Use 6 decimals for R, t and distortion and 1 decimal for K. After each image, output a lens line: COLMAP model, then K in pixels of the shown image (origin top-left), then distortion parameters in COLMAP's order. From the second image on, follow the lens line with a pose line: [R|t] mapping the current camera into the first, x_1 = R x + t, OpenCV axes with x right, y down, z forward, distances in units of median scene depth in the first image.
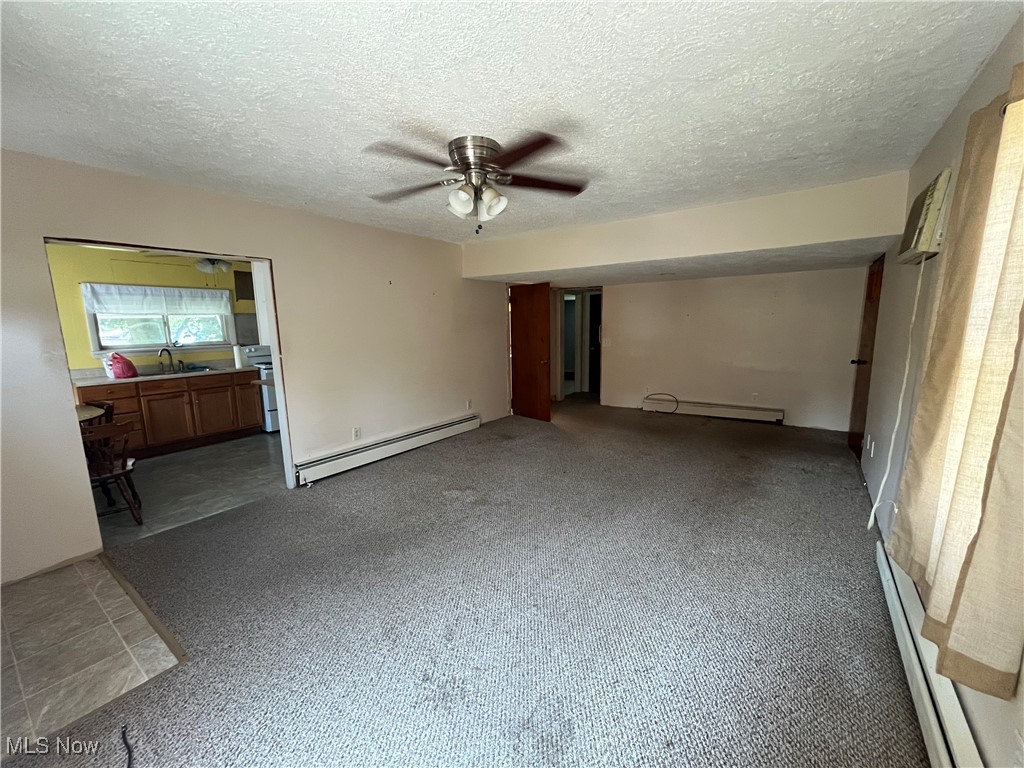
lens RADIAL K [[411.5, 0, 518.2], [0, 411.5, 388.7], [0, 0, 1]] dist [-0.005313, 0.000606]
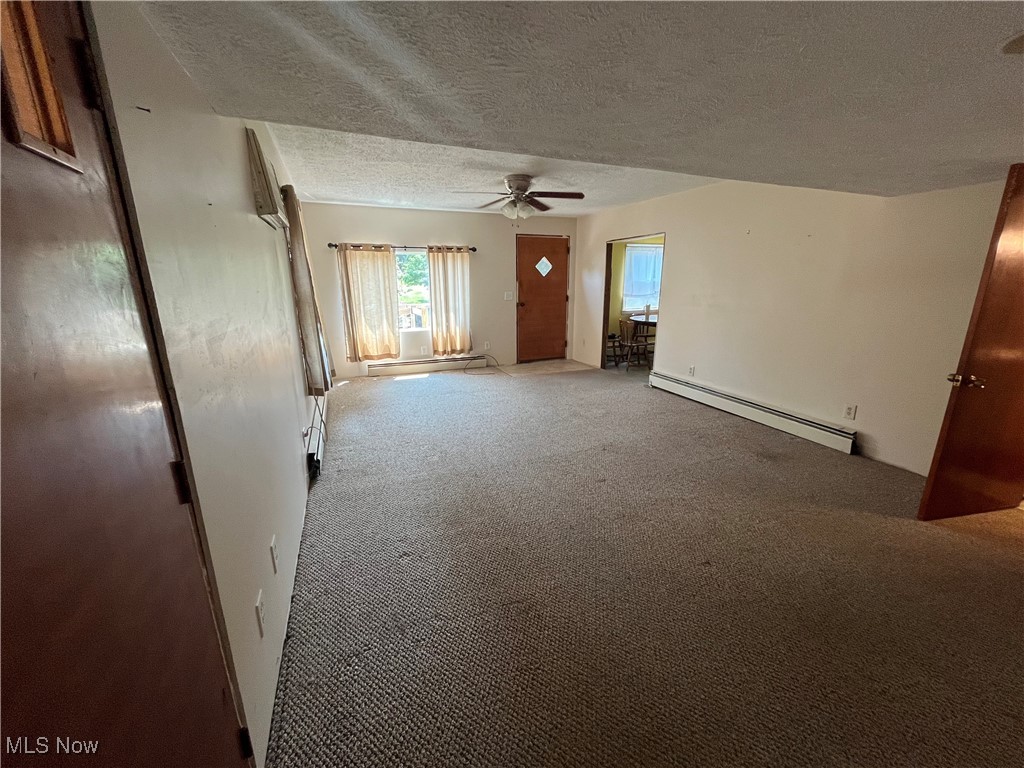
lens RADIAL K [[411.5, 0, 515.7], [0, 411.5, 384.4], [0, 0, 1]] dist [-0.005313, 0.000606]
pose [[-0.524902, 0.224150, -0.821118, 1.054504], [-0.139361, 0.929051, 0.342700, -0.231279], [0.839676, 0.294316, -0.456423, 1.412140]]
